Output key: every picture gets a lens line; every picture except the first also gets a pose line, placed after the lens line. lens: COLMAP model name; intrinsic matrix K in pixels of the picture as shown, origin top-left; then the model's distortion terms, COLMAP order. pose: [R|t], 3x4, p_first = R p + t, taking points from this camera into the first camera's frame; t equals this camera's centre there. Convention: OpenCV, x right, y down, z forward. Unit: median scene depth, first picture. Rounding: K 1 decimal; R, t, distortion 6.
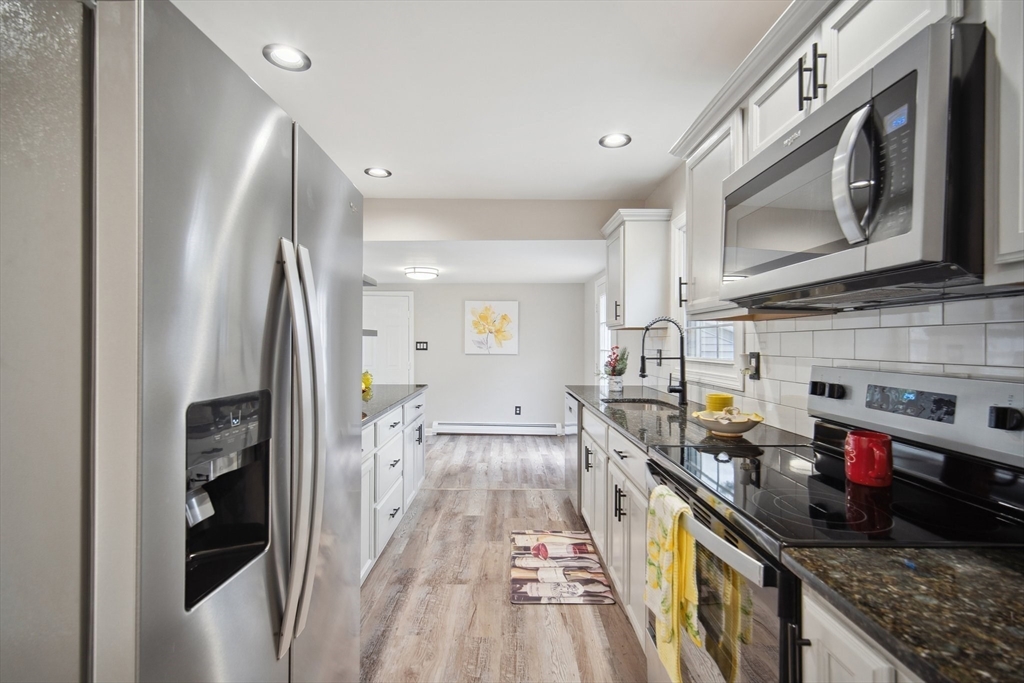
lens RADIAL K [[447.1, 0, 507.1], [0, 447.1, 342.5], [0, 0, 1]] dist [0.004423, -0.000213]
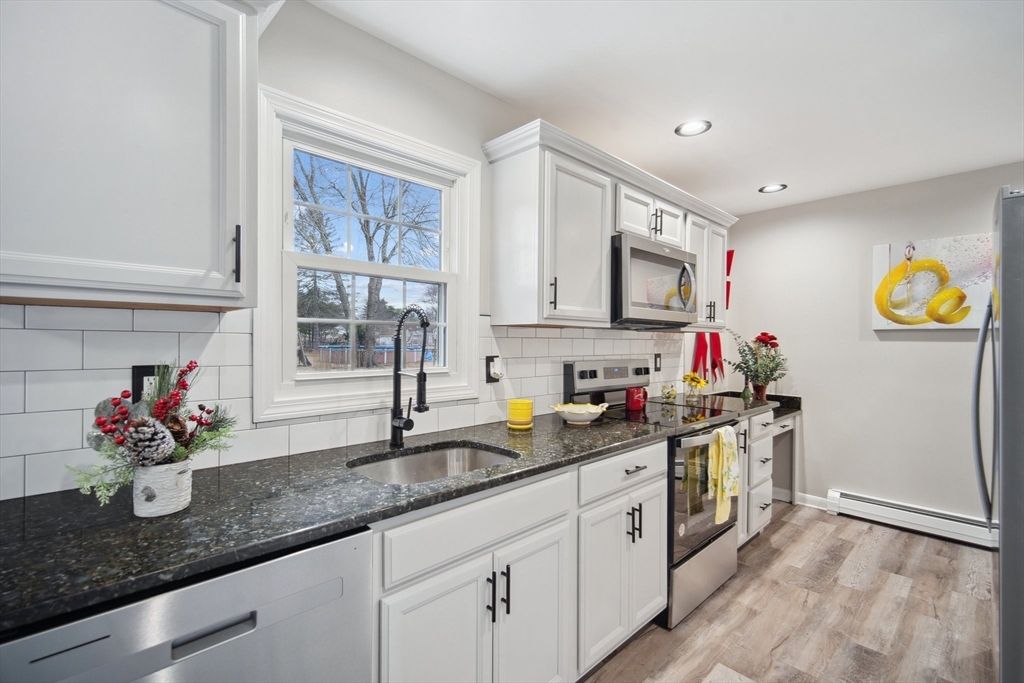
lens RADIAL K [[456.4, 0, 506.8], [0, 456.4, 345.1], [0, 0, 1]] dist [0.003583, 0.000057]
pose [[-0.691311, -0.013754, 0.722426, -0.189093], [-0.009100, 0.999905, 0.010329, -0.012434], [-0.722500, 0.000567, -0.691371, 1.441996]]
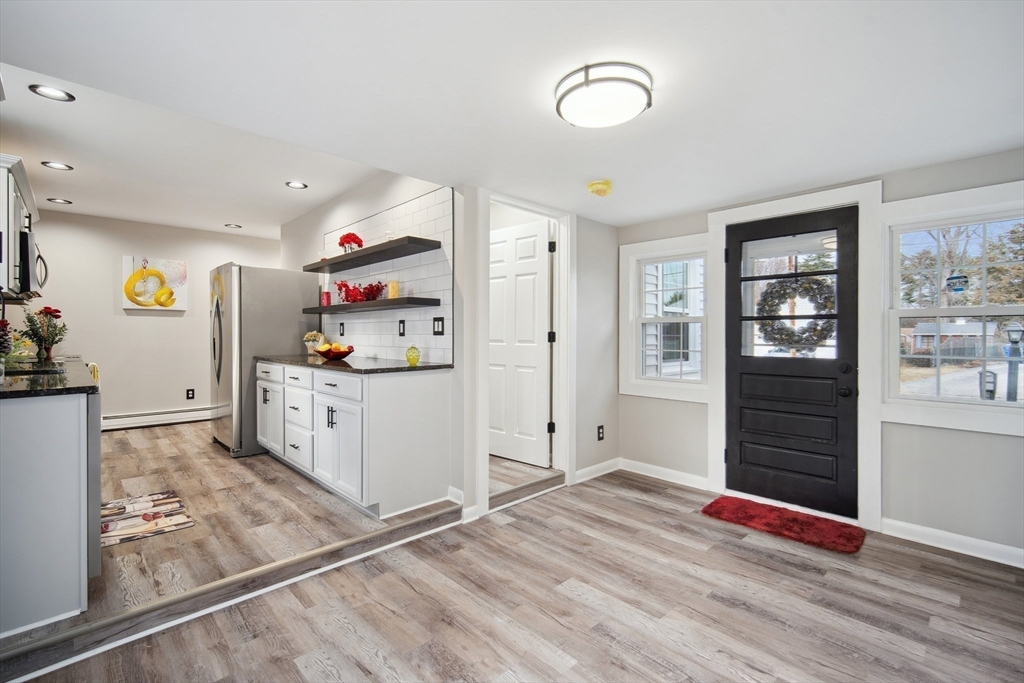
lens RADIAL K [[457.0, 0, 507.7], [0, 457.0, 329.3], [0, 0, 1]] dist [0.005444, 0.000211]
pose [[-0.722883, -0.008834, -0.690914, 0.238378], [-0.006326, 0.999961, -0.006167, 0.048299], [0.690941, -0.000087, -0.722911, 2.575794]]
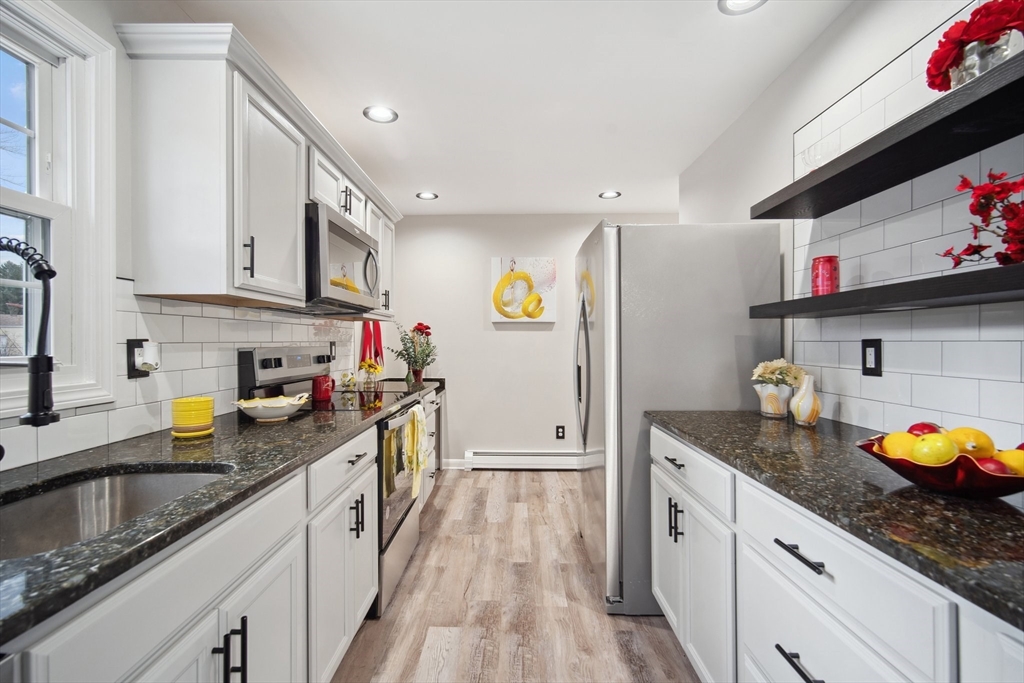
lens RADIAL K [[447.1, 0, 507.1], [0, 447.1, 342.5], [0, 0, 1]] dist [0.004423, -0.000213]
pose [[-0.999938, -0.002714, 0.010799, -0.031017], [-0.002669, 0.999988, 0.004183, 0.018683], [-0.010810, 0.004154, -0.999933, 1.443987]]
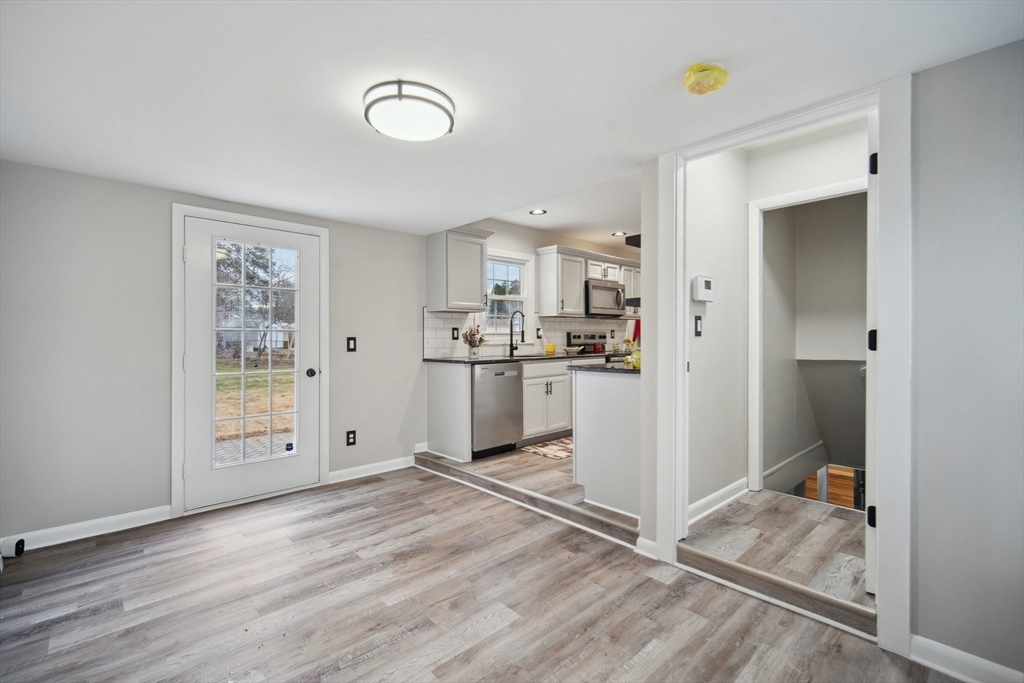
lens RADIAL K [[456.4, 0, 506.8], [0, 456.4, 345.1], [0, 0, 1]] dist [0.003583, 0.000057]
pose [[-0.679837, -0.010317, 0.733291, -1.118534], [0.005405, 0.999803, 0.019077, 0.057648], [-0.733344, 0.016933, -0.679647, 2.545616]]
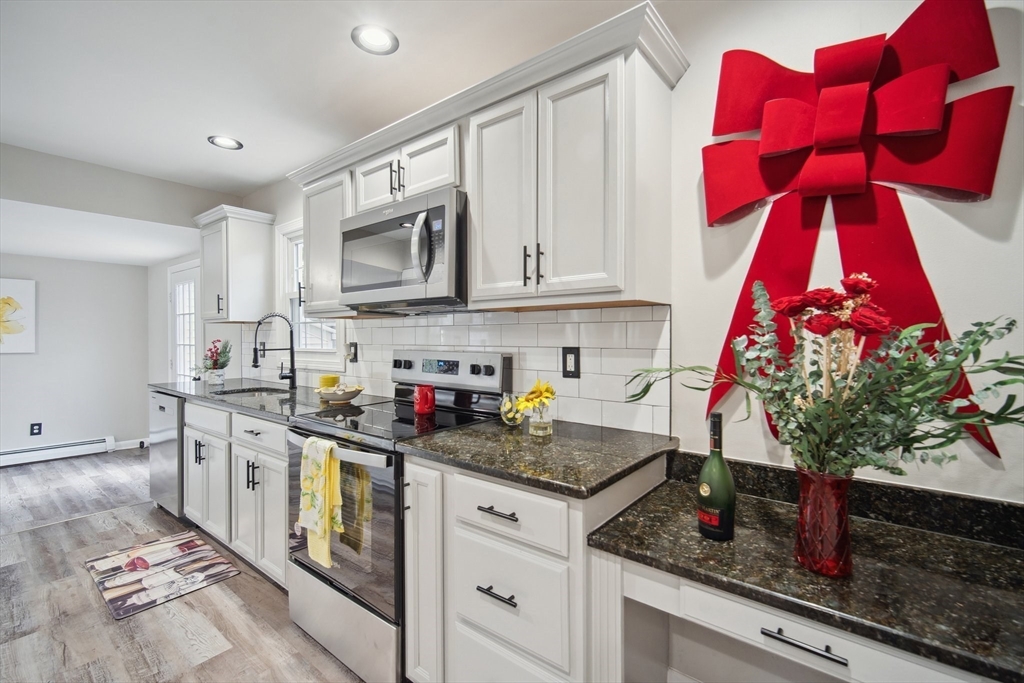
lens RADIAL K [[447.1, 0, 507.1], [0, 447.1, 342.5], [0, 0, 1]] dist [0.004423, -0.000213]
pose [[0.623661, -0.016794, 0.781515, -0.182249], [0.004603, 0.999831, 0.017811, 0.000225], [-0.781681, -0.007510, 0.623633, -0.177058]]
